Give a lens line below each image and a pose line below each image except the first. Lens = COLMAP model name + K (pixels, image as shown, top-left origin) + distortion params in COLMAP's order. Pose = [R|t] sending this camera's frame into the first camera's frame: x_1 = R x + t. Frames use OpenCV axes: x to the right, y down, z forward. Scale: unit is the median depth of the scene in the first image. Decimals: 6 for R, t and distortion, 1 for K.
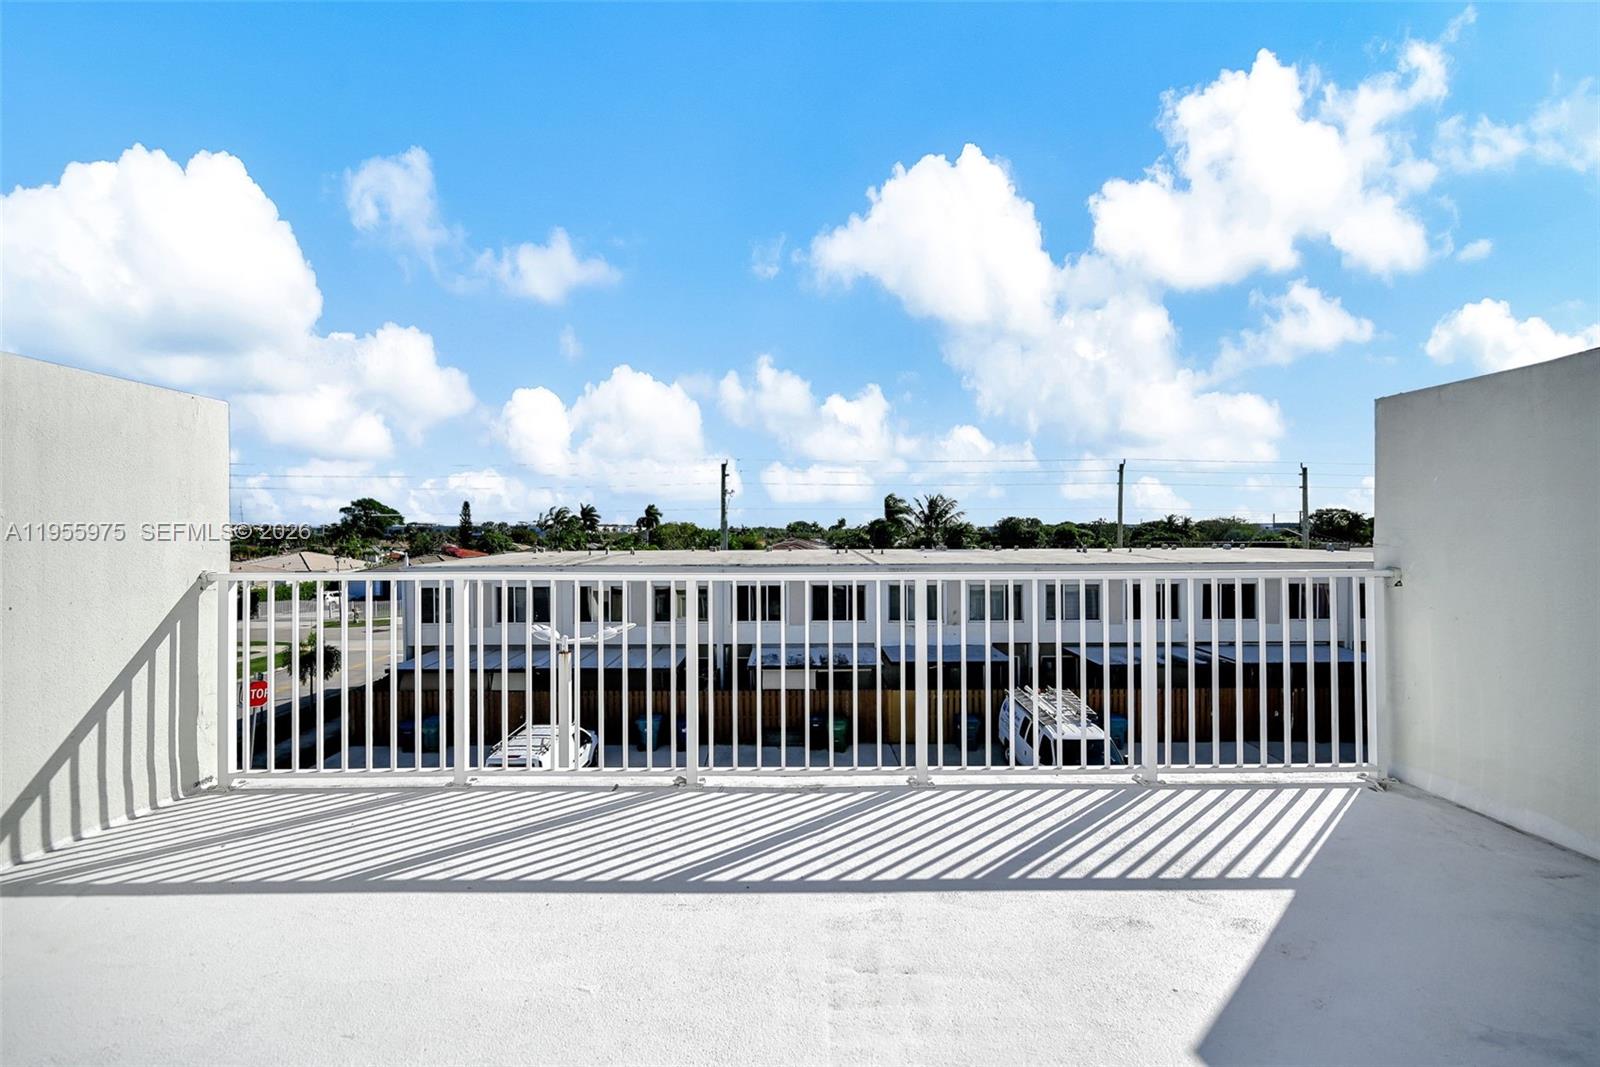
lens RADIAL K [[644.4, 0, 861.3], [0, 644.4, 532.4], [0, 0, 1]] dist [-0.000888, 0.000366]
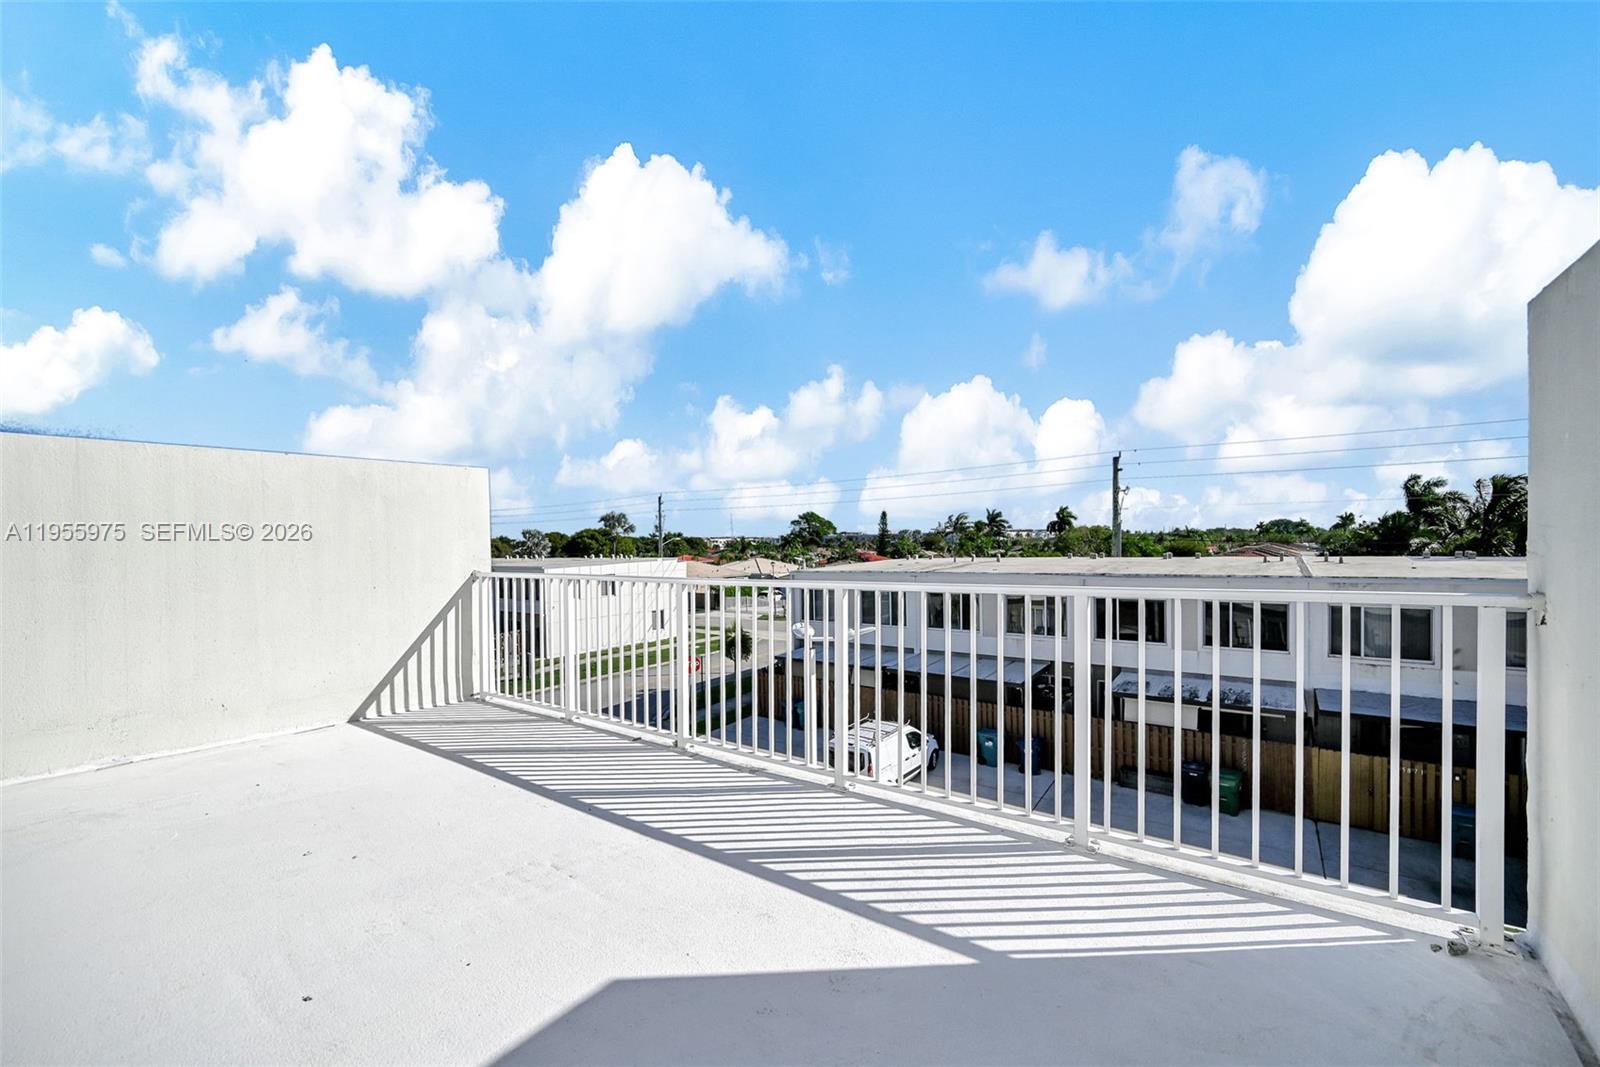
lens RADIAL K [[704.2, 0, 806.7], [0, 704.2, 545.9], [0, 0, 1]] dist [-0.001801, 0.000186]
pose [[0.780459, -0.008429, -0.625150, 0.101025], [0.015951, 0.999852, 0.006432, 0.000109], [0.625003, -0.014992, 0.780478, 0.013870]]
